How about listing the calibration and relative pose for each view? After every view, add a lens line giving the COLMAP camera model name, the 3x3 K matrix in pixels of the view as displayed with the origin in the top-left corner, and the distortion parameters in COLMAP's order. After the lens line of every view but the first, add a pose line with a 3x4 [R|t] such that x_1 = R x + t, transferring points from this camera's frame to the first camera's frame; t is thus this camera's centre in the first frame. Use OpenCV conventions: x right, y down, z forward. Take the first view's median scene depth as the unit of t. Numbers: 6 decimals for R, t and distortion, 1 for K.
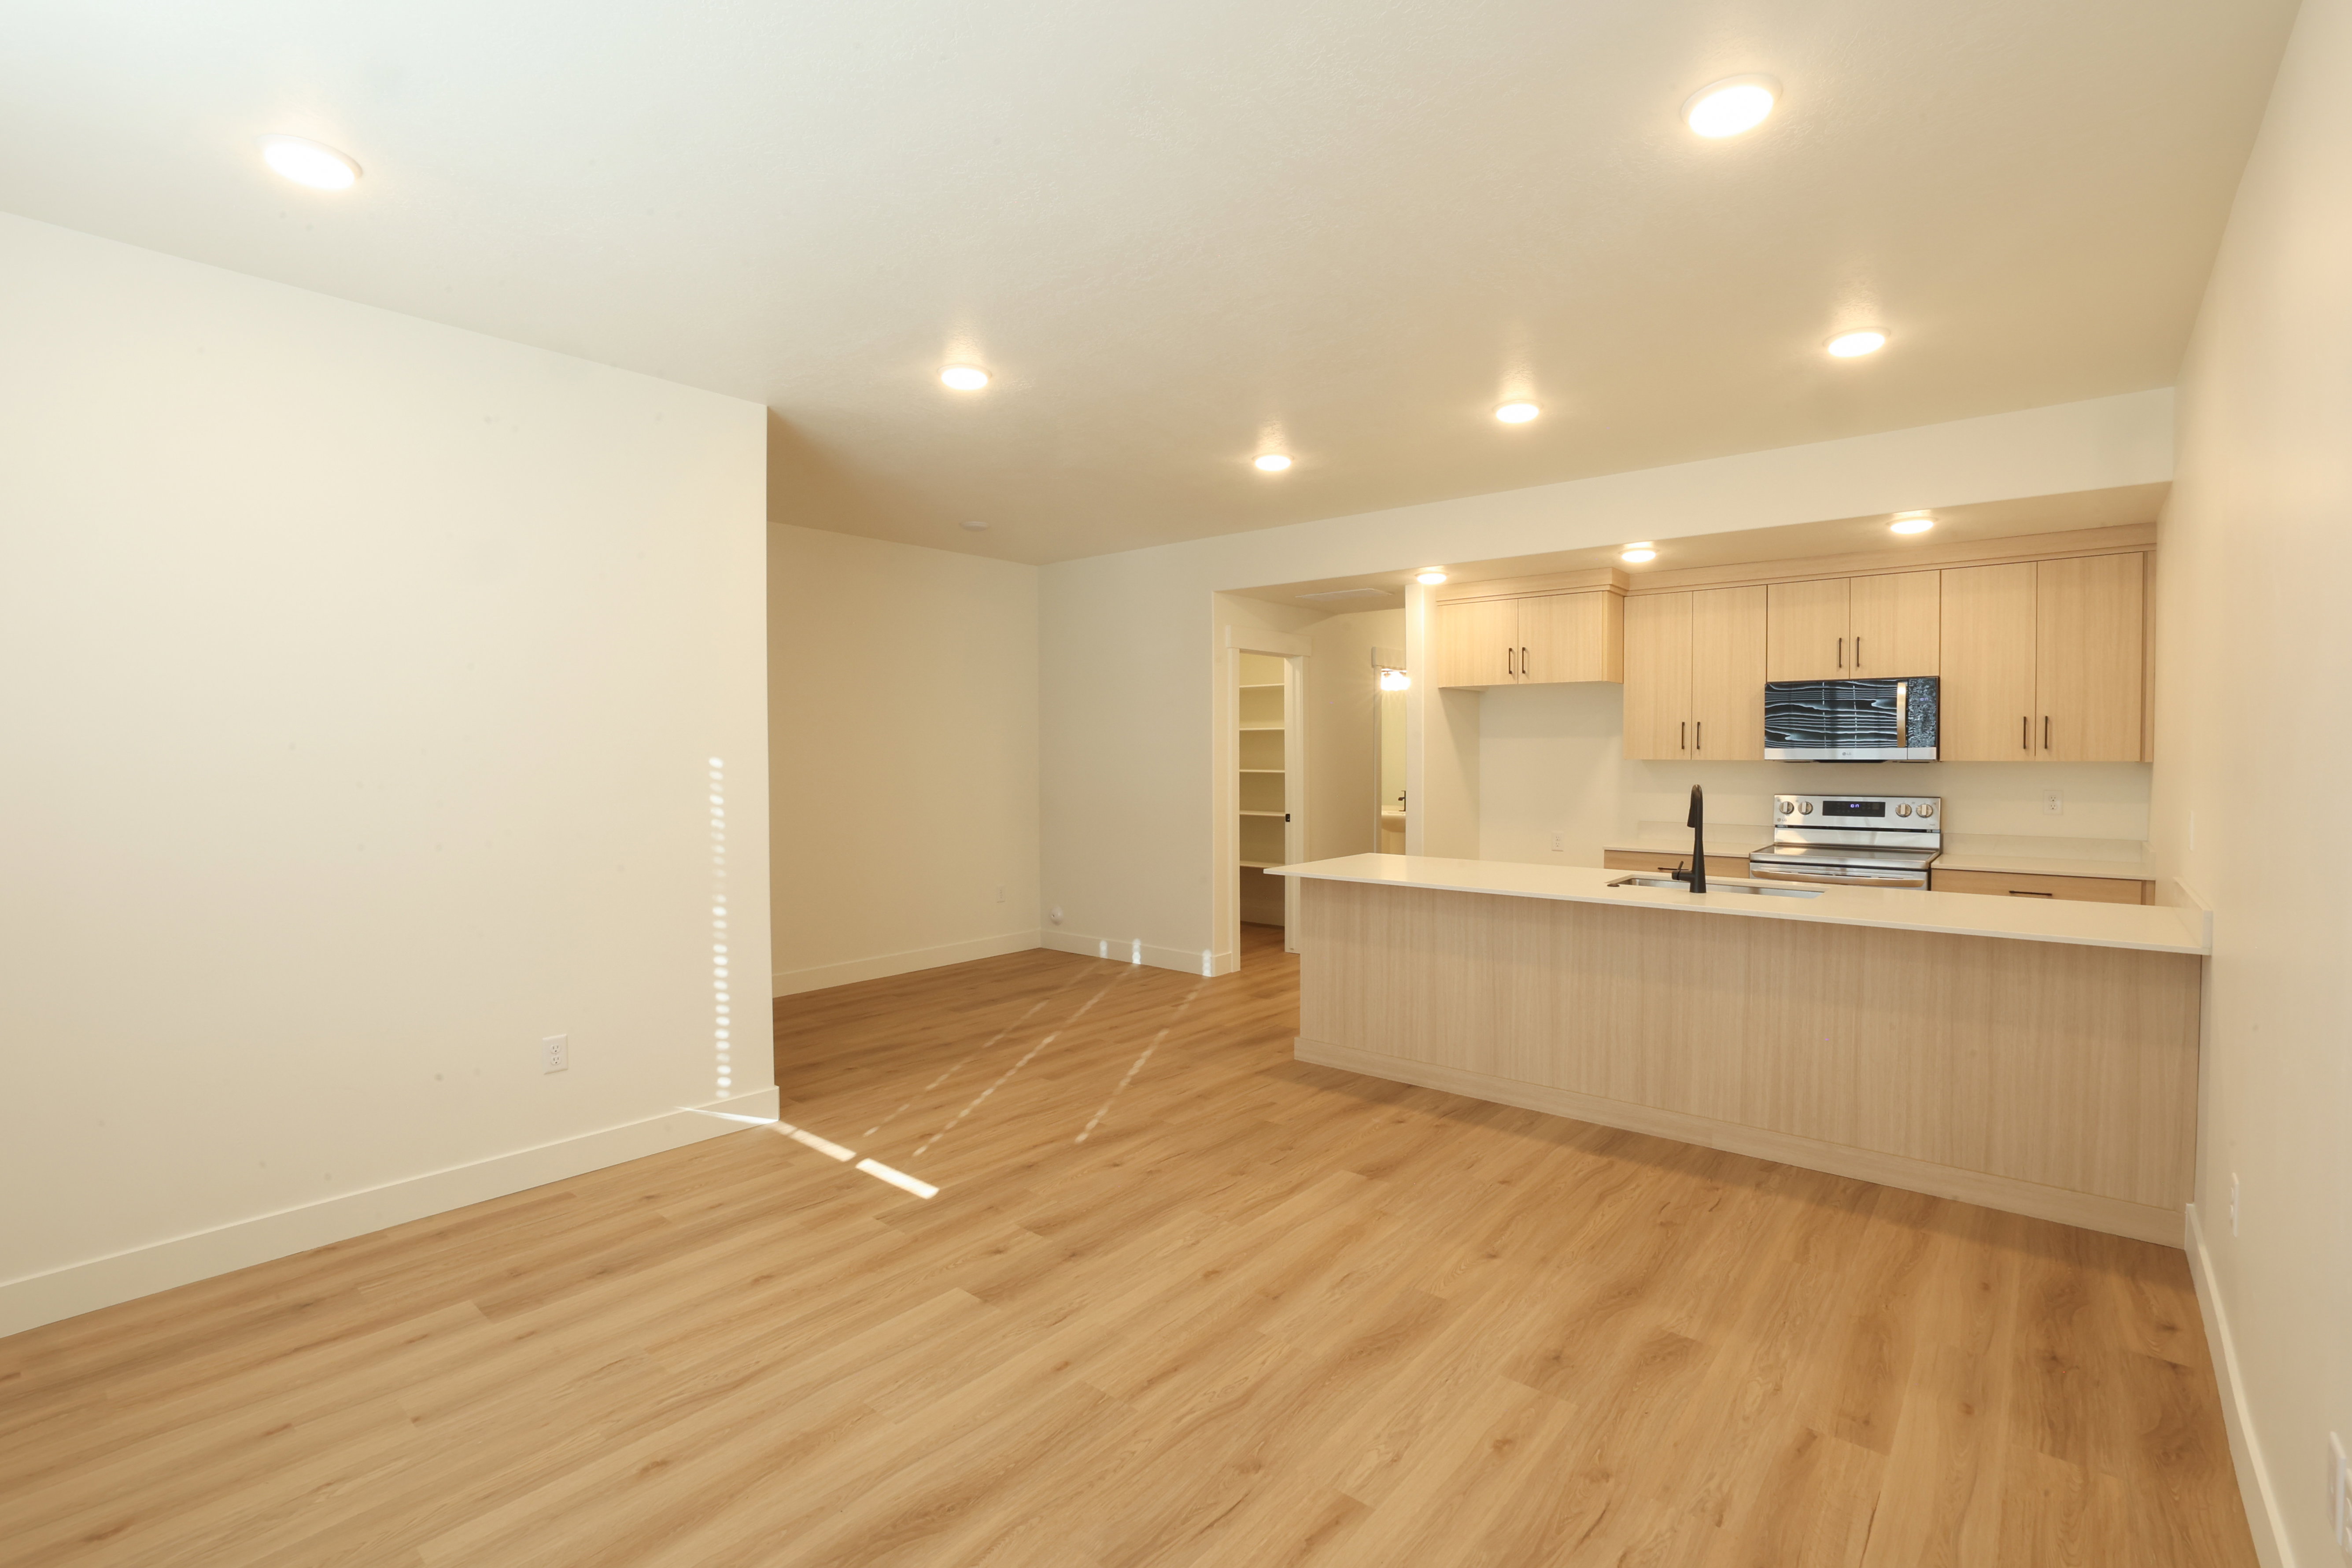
lens RADIAL K [[1079.3, 0, 1188.6], [0, 1079.3, 775.8], [0, 0, 1]] dist [-0.013784, 0.001288]
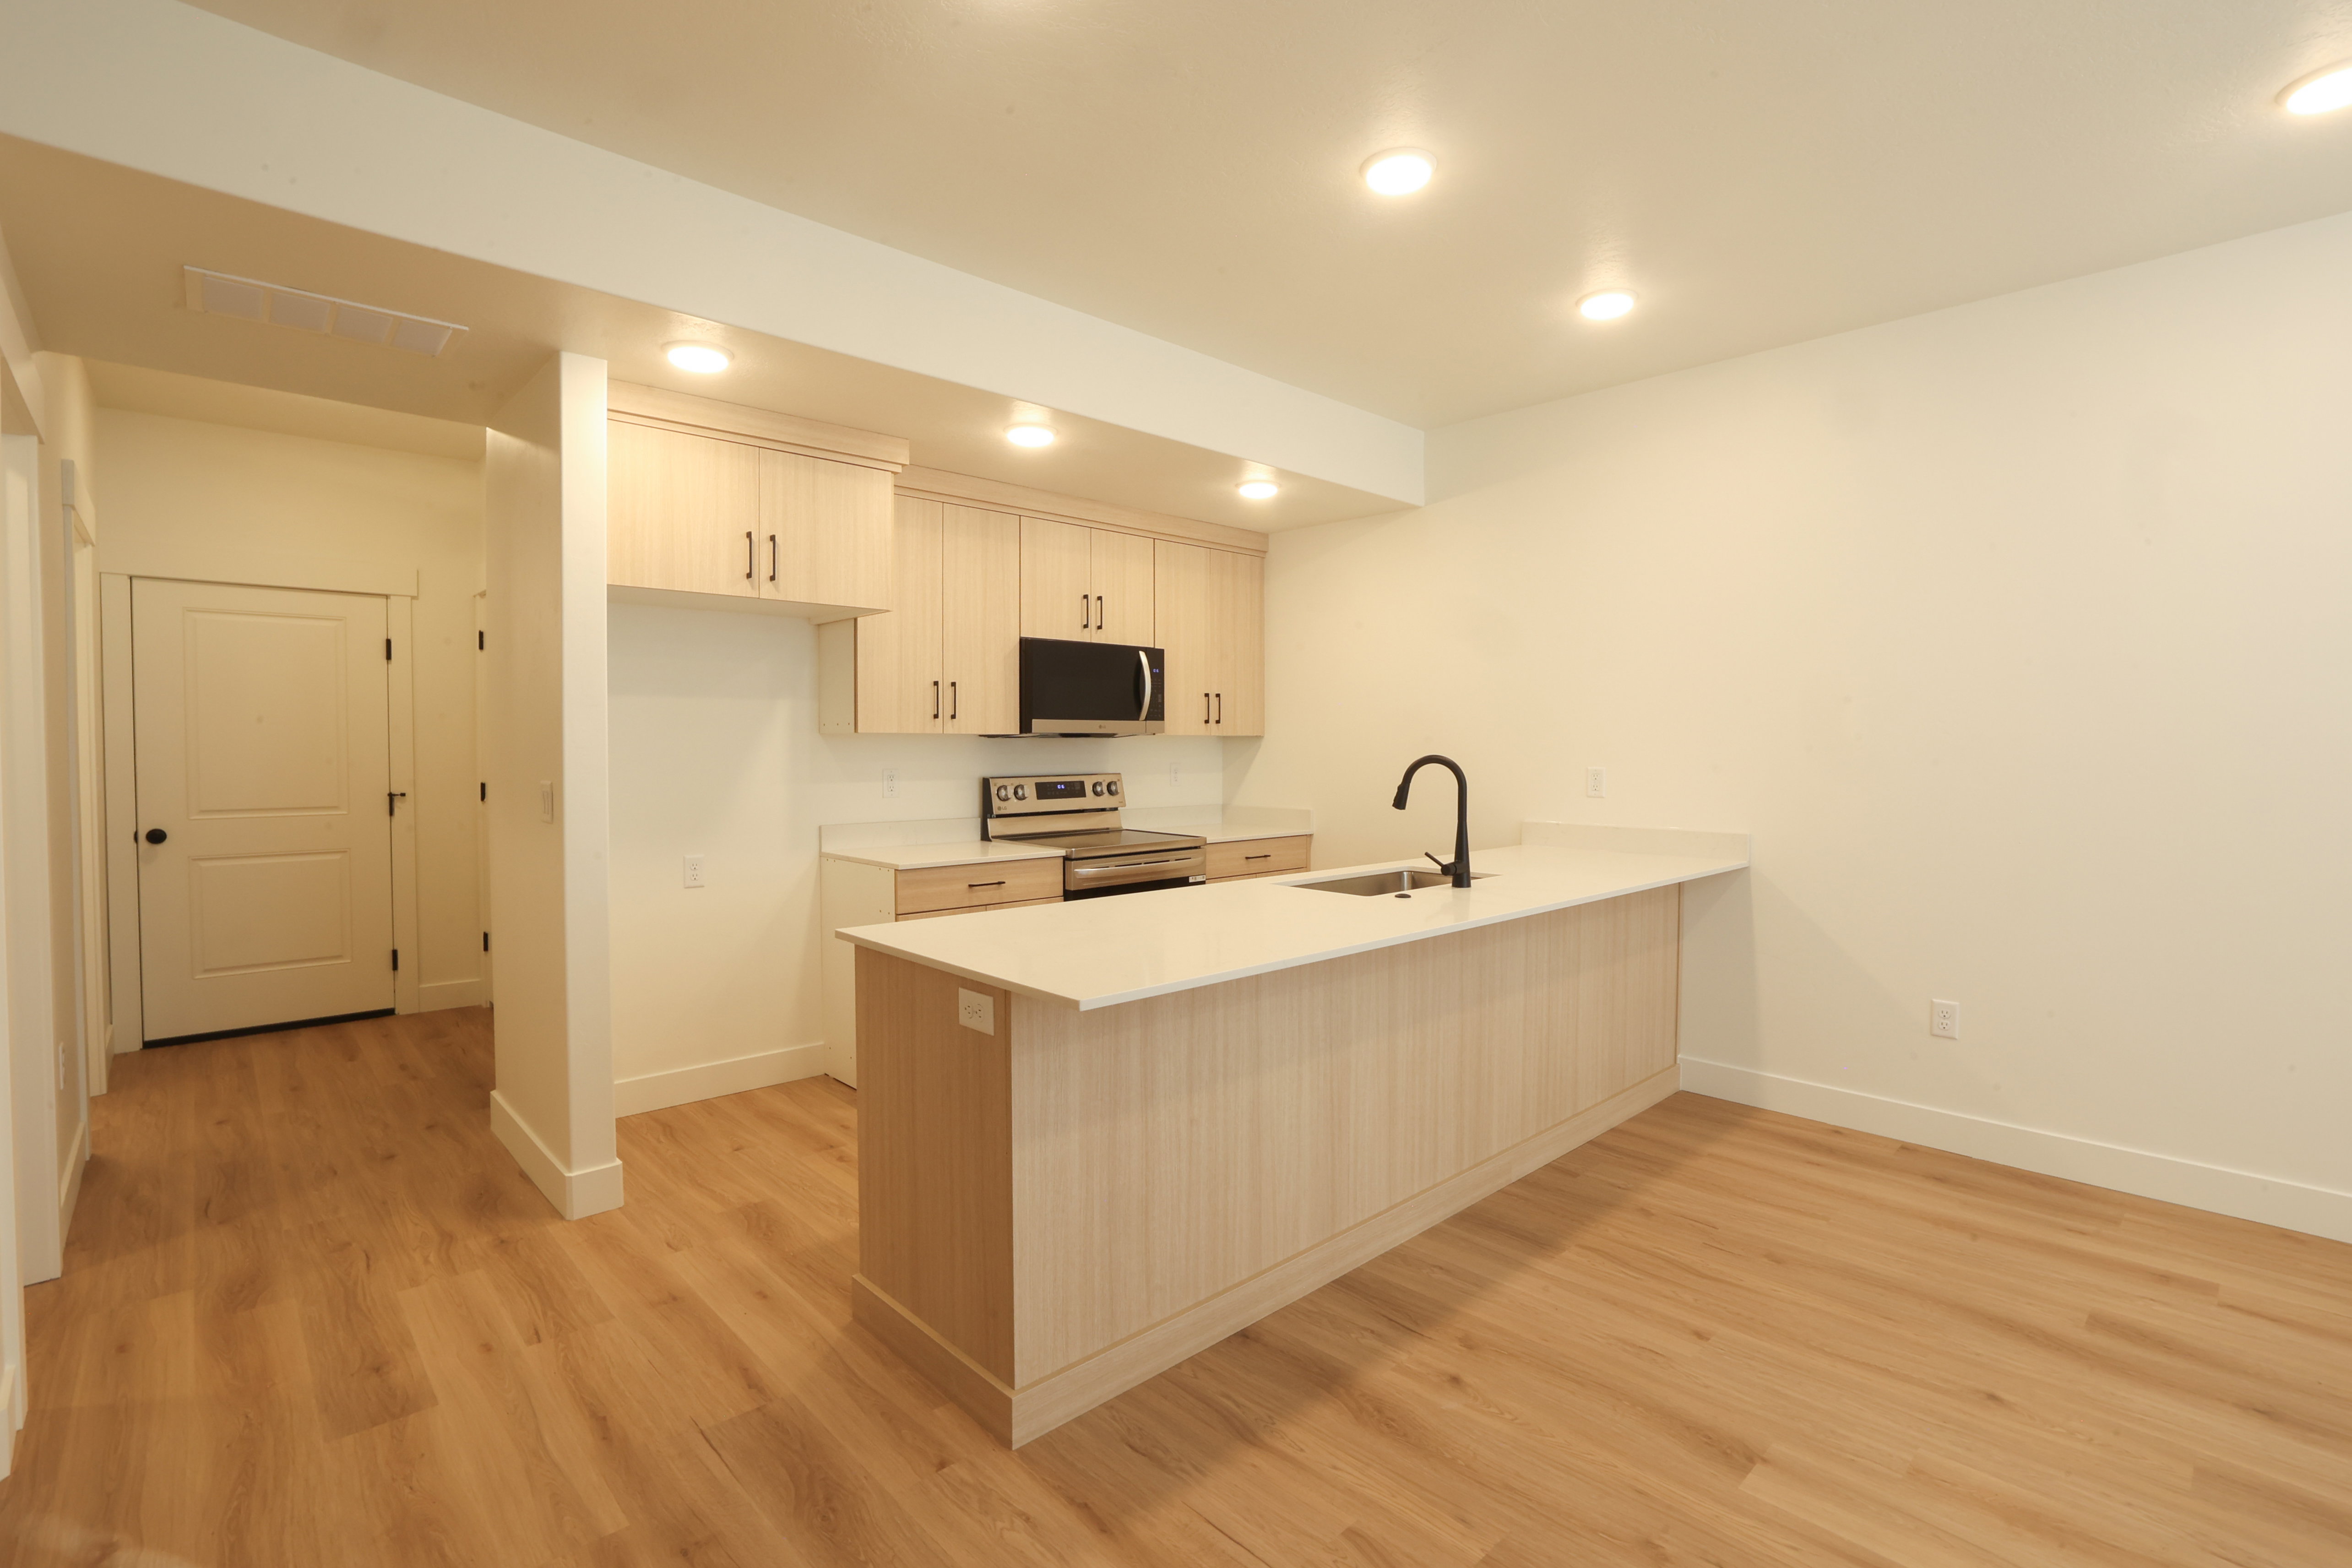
lens RADIAL K [[1079.3, 0, 1180.7], [0, 1079.3, 783.5], [0, 0, 1]] dist [-0.013784, 0.001288]
pose [[0.107818, -0.035030, 0.993553, -0.317872], [0.023012, 0.999199, 0.032732, -0.001673], [-0.993904, 0.019334, 0.108538, 0.974330]]
